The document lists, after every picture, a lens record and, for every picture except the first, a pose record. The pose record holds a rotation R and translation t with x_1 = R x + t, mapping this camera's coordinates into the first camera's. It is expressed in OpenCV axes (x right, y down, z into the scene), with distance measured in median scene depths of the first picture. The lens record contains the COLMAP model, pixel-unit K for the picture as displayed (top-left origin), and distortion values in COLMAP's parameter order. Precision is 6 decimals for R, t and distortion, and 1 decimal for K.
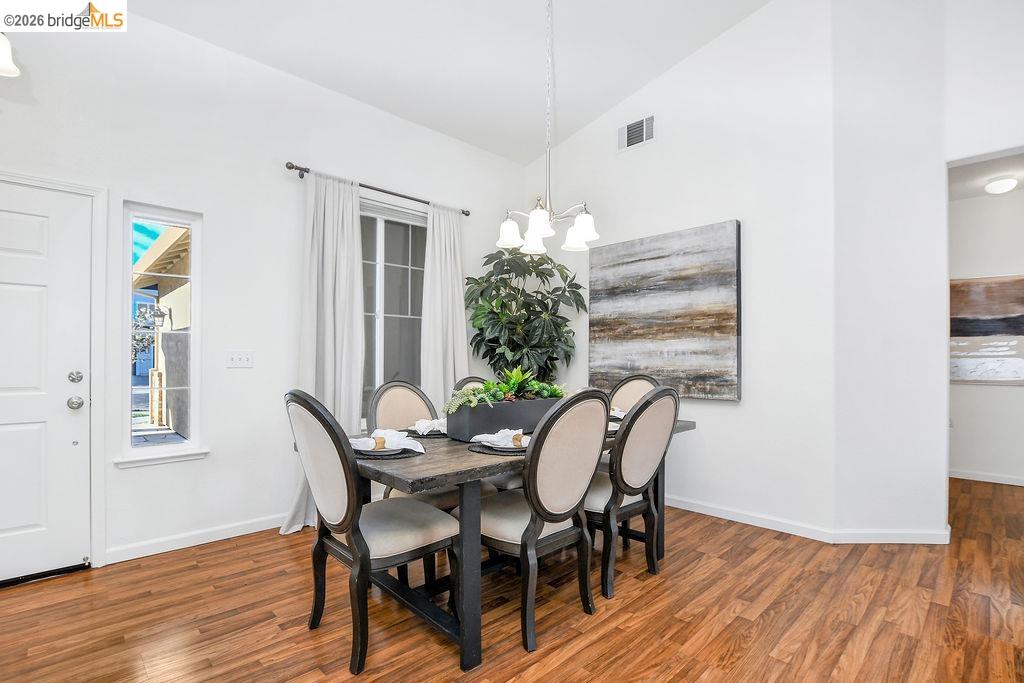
lens RADIAL K [[486.1, 0, 510.6], [0, 486.1, 346.8], [0, 0, 1]] dist [-0.030254, 0.002457]
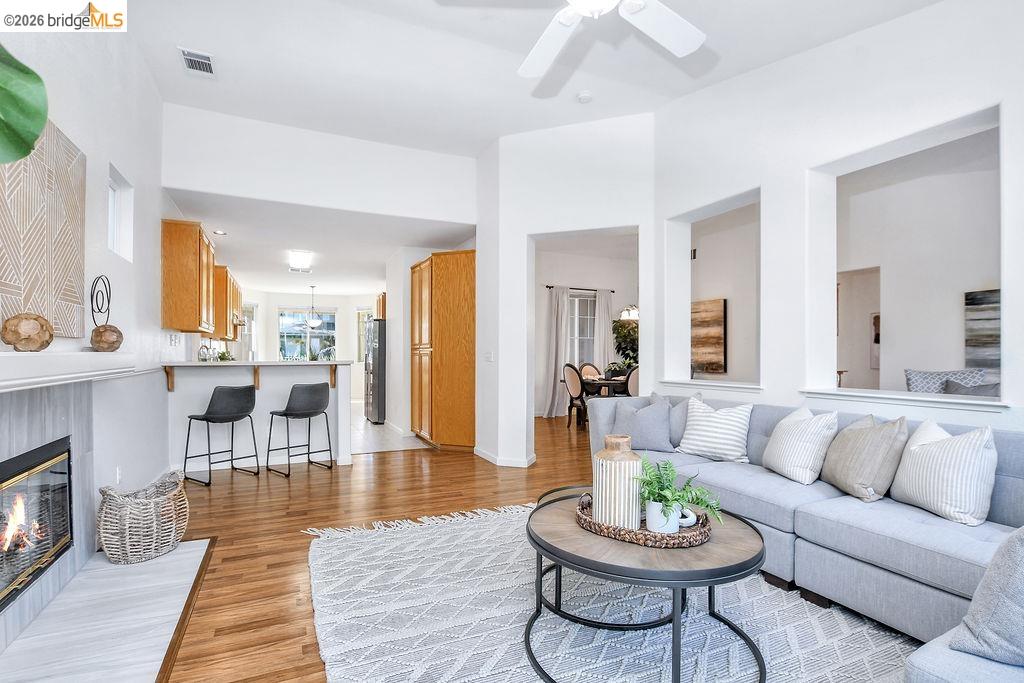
lens RADIAL K [[486.1, 0, 509.0], [0, 486.1, 350.7], [0, 0, 1]] dist [-0.030254, 0.002457]
pose [[0.946442, -0.002244, -0.322865, 0.218601], [0.004663, 0.999967, 0.006719, -0.020806], [0.322839, -0.007864, 0.946421, -1.583783]]
